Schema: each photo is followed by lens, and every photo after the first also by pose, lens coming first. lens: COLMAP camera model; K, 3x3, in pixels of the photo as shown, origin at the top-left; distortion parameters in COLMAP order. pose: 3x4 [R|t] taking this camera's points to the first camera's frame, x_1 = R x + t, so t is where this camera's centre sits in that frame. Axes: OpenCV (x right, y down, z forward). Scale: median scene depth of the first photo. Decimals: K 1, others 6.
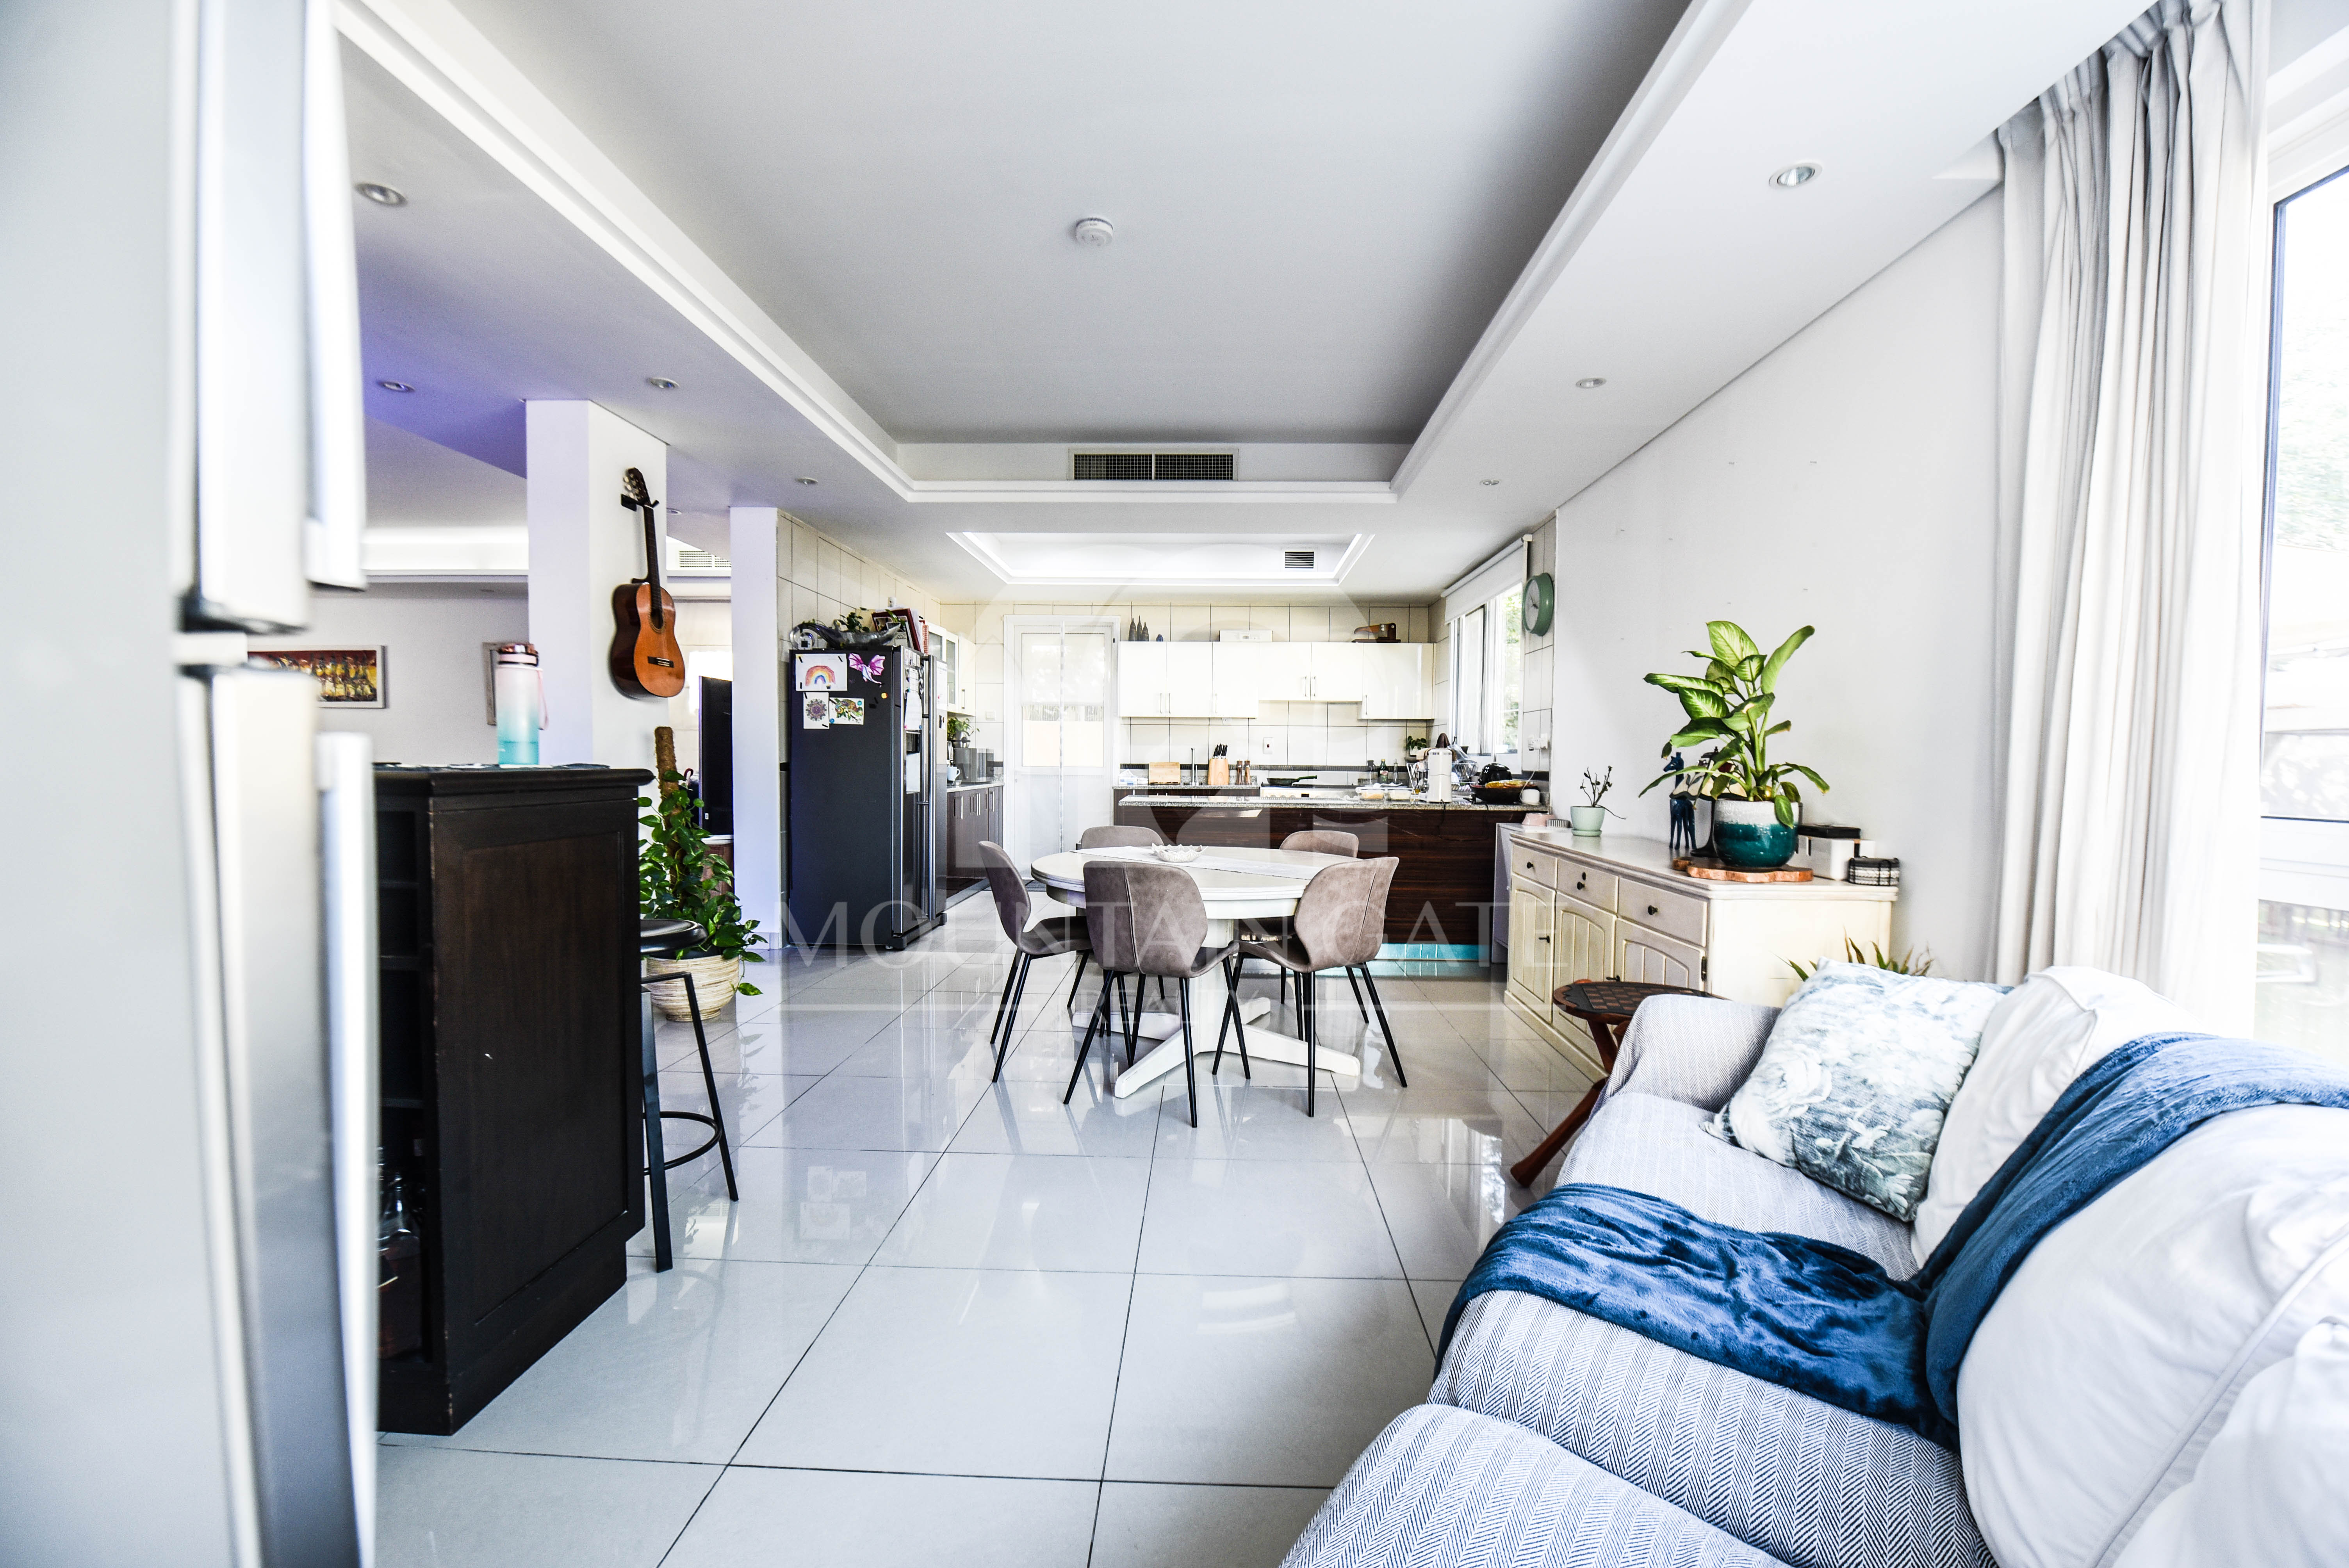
lens RADIAL K [[927.0, 0, 1206.6], [0, 927.0, 798.5], [0, 0, 1]] dist [-0.010827, -0.003850]
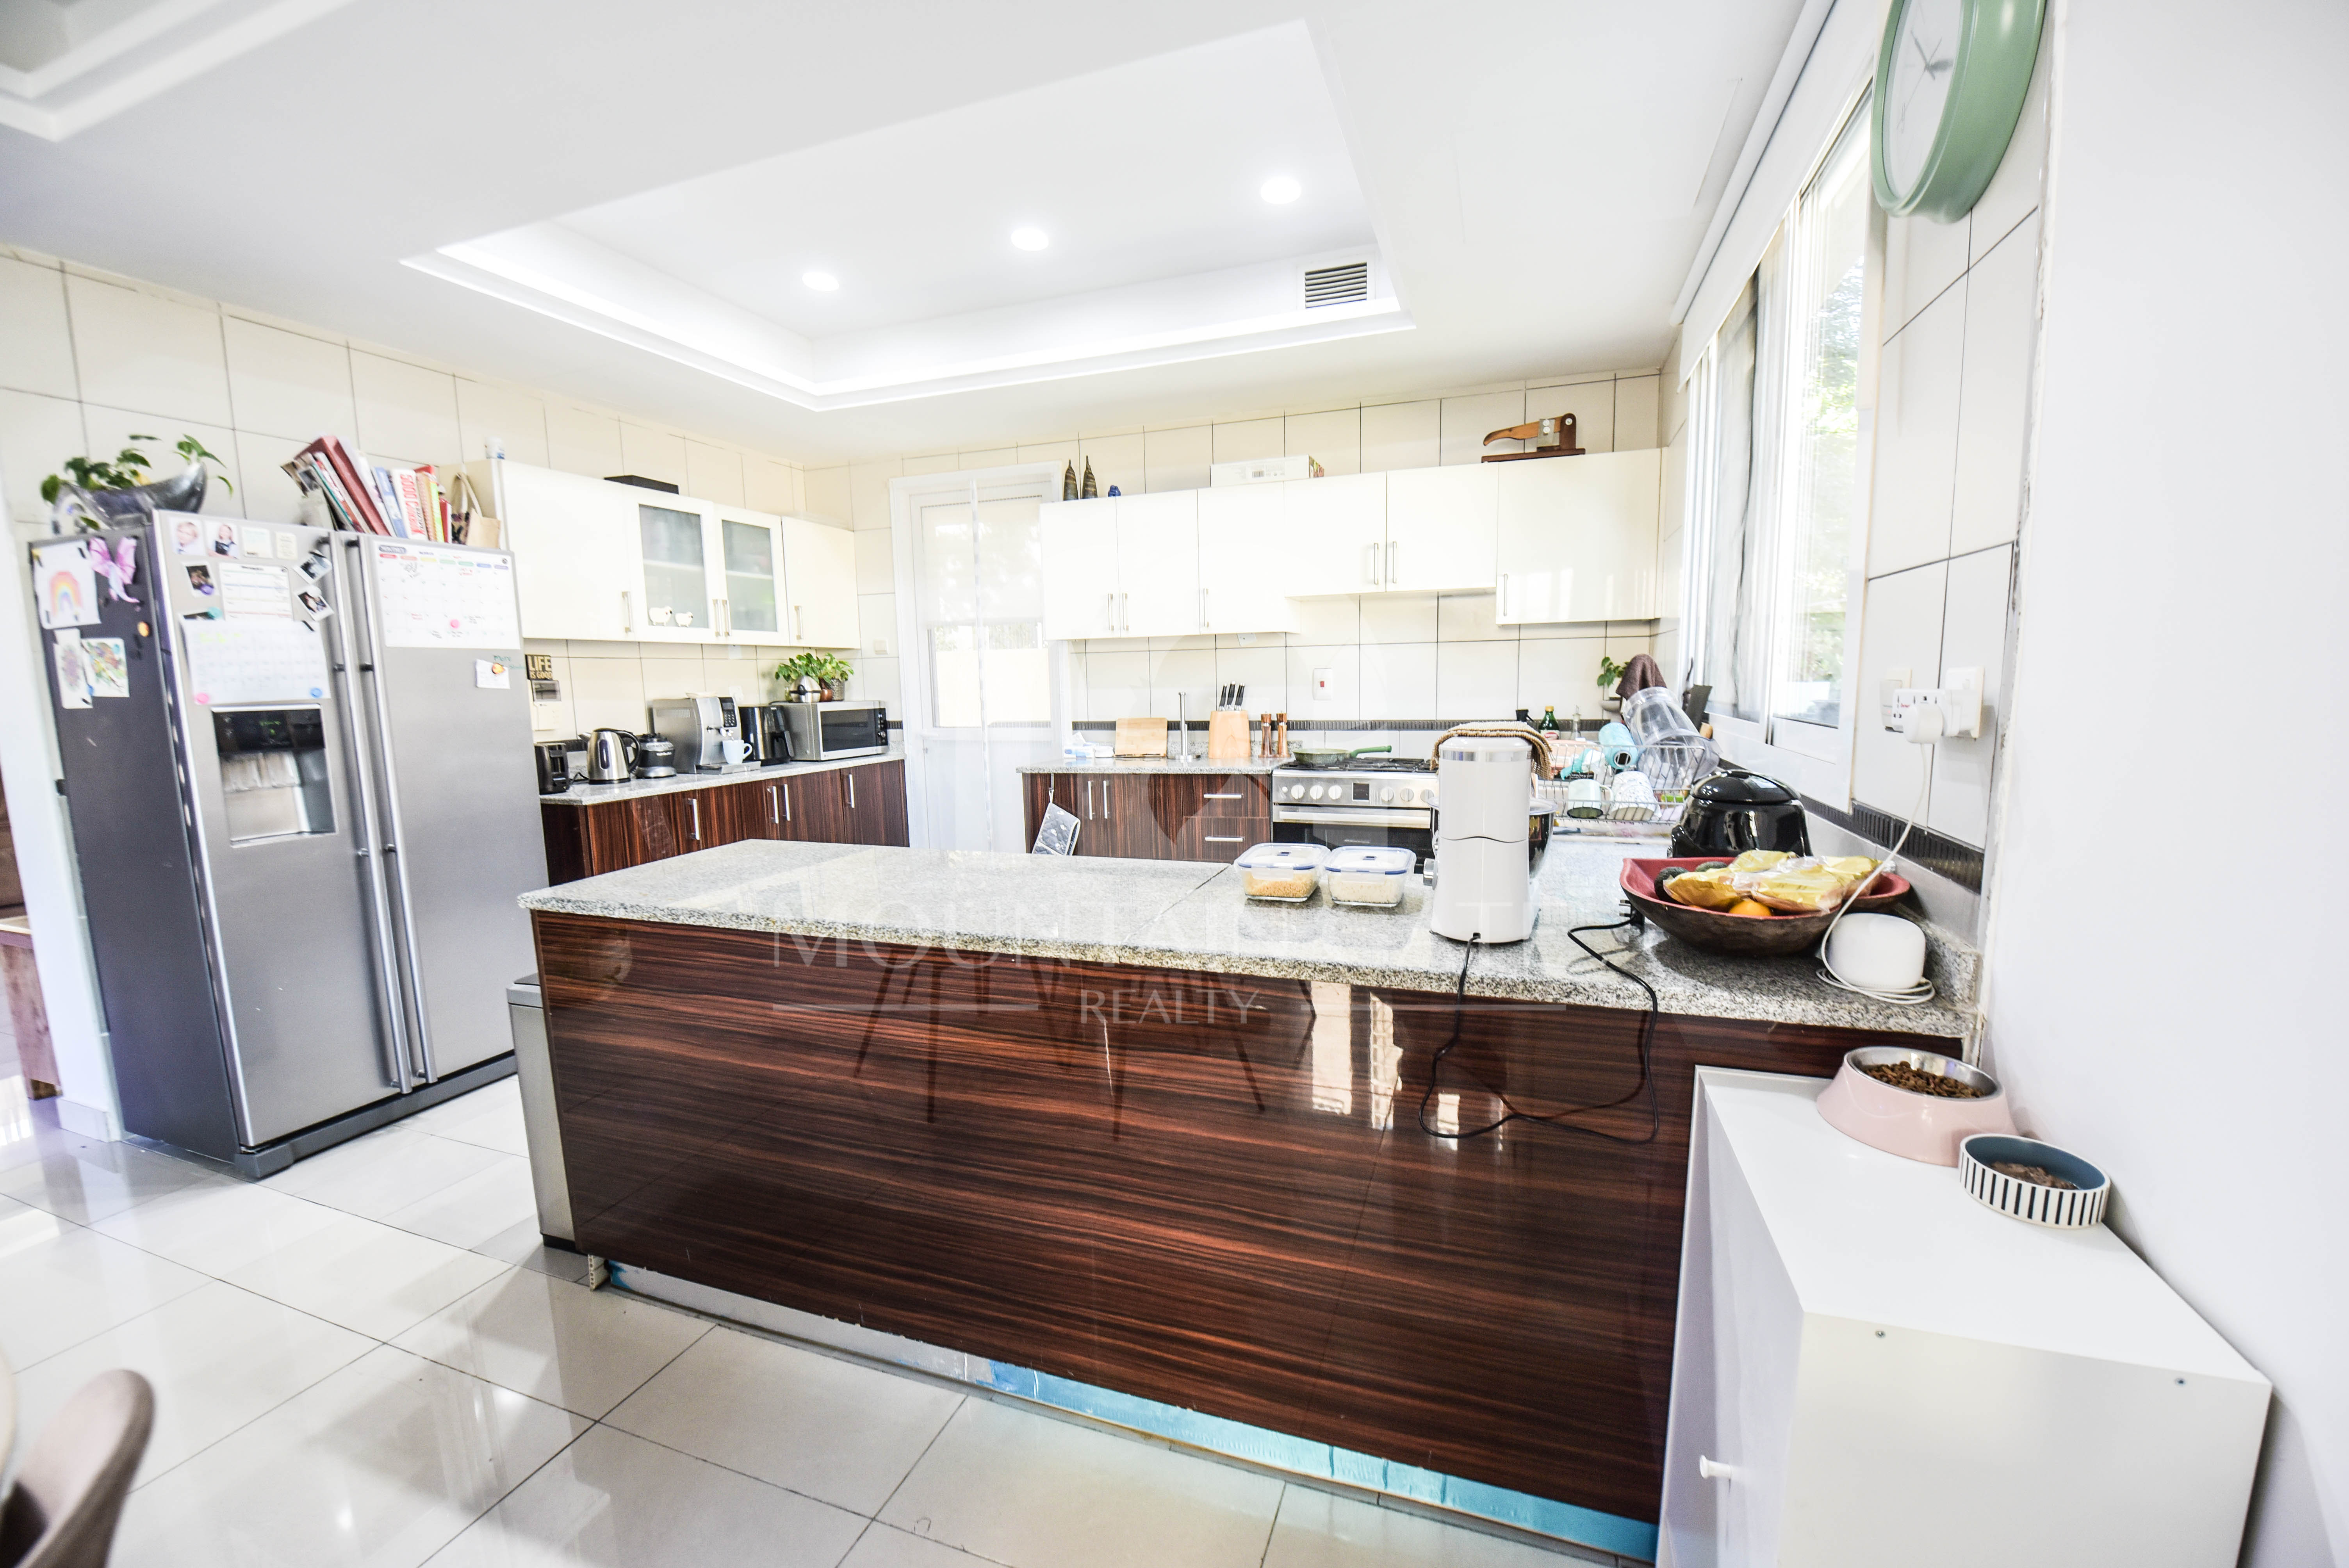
lens RADIAL K [[927.0, 0, 1206.6], [0, 927.0, 798.5], [0, 0, 1]] dist [-0.010827, -0.003850]
pose [[0.951459, 0.011551, -0.307559, 0.172839], [0.016348, 0.995988, 0.087982, -0.040135], [0.307342, -0.088739, 0.947453, 0.488281]]
